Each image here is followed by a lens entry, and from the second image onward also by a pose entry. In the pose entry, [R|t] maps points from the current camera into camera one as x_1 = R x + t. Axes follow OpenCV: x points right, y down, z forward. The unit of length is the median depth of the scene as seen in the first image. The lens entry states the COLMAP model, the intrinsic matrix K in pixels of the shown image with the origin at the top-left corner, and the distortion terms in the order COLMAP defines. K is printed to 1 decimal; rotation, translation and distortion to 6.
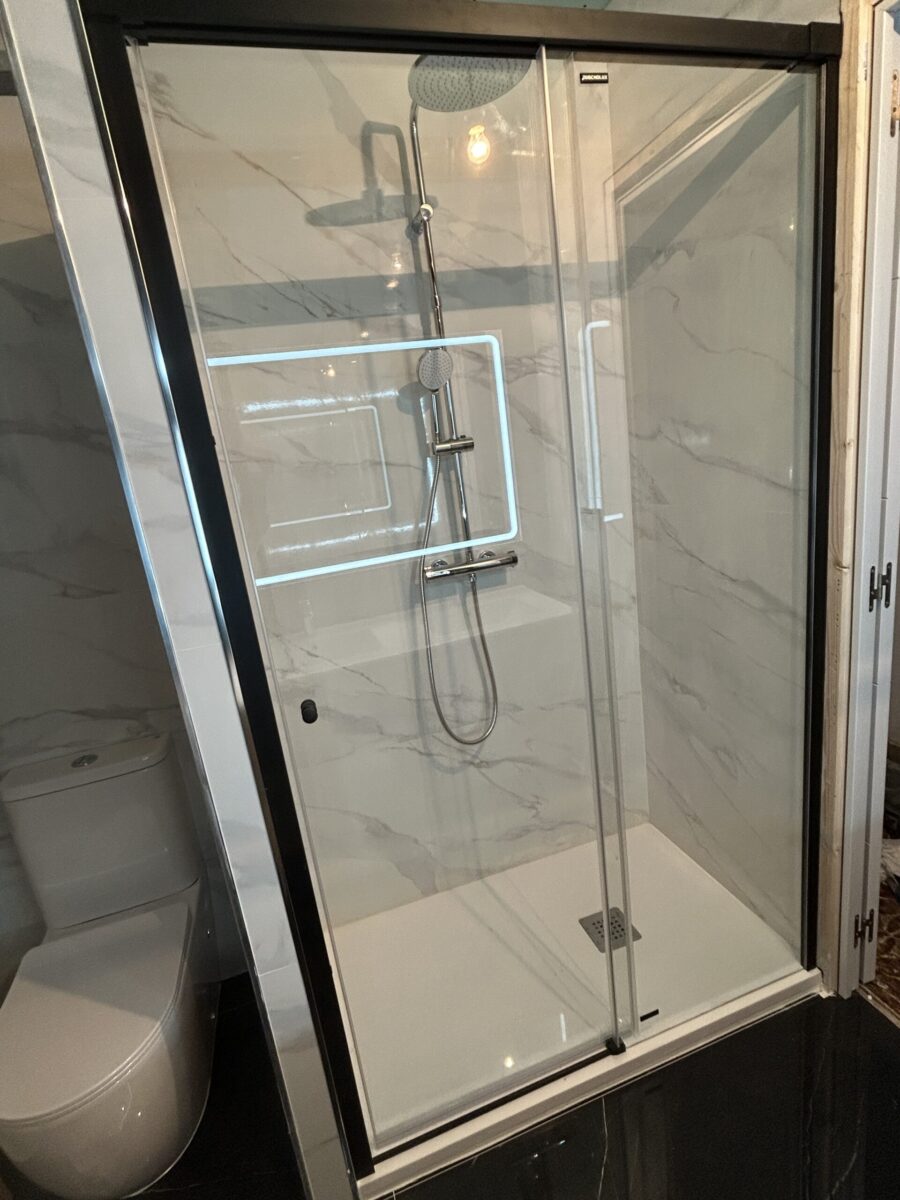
lens RADIAL K [[575.9, 0, 446.3], [0, 575.9, 598.2], [0, 0, 1]] dist [-0.000484, 0.000767]
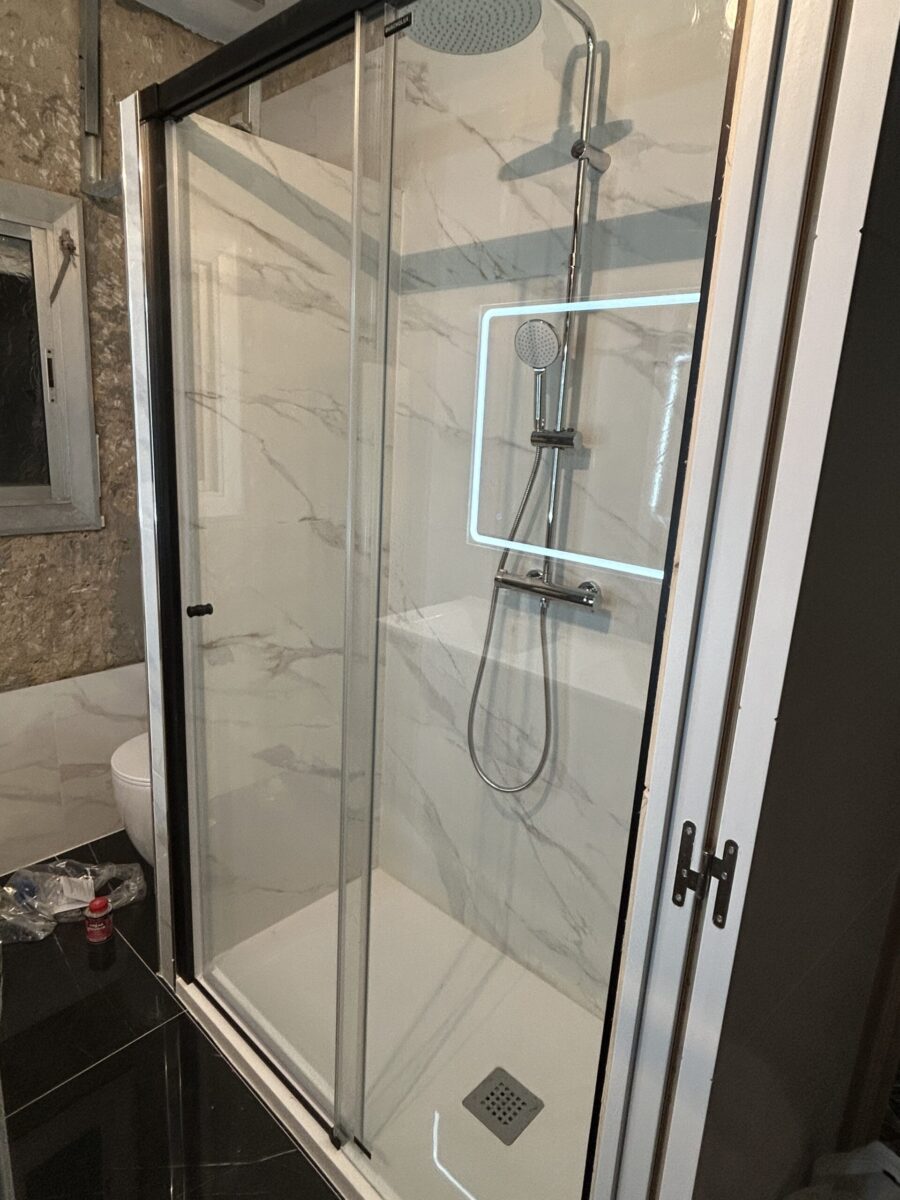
lens RADIAL K [[705.6, 0, 450.0], [0, 705.6, 600.0], [0, 0, 1]] dist [0.002153, 0.002023]
pose [[0.484027, 0.367194, -0.794283, 0.882031], [-0.330040, 0.917267, 0.222926, -0.249775], [0.810427, 0.154243, 0.565171, 0.385561]]
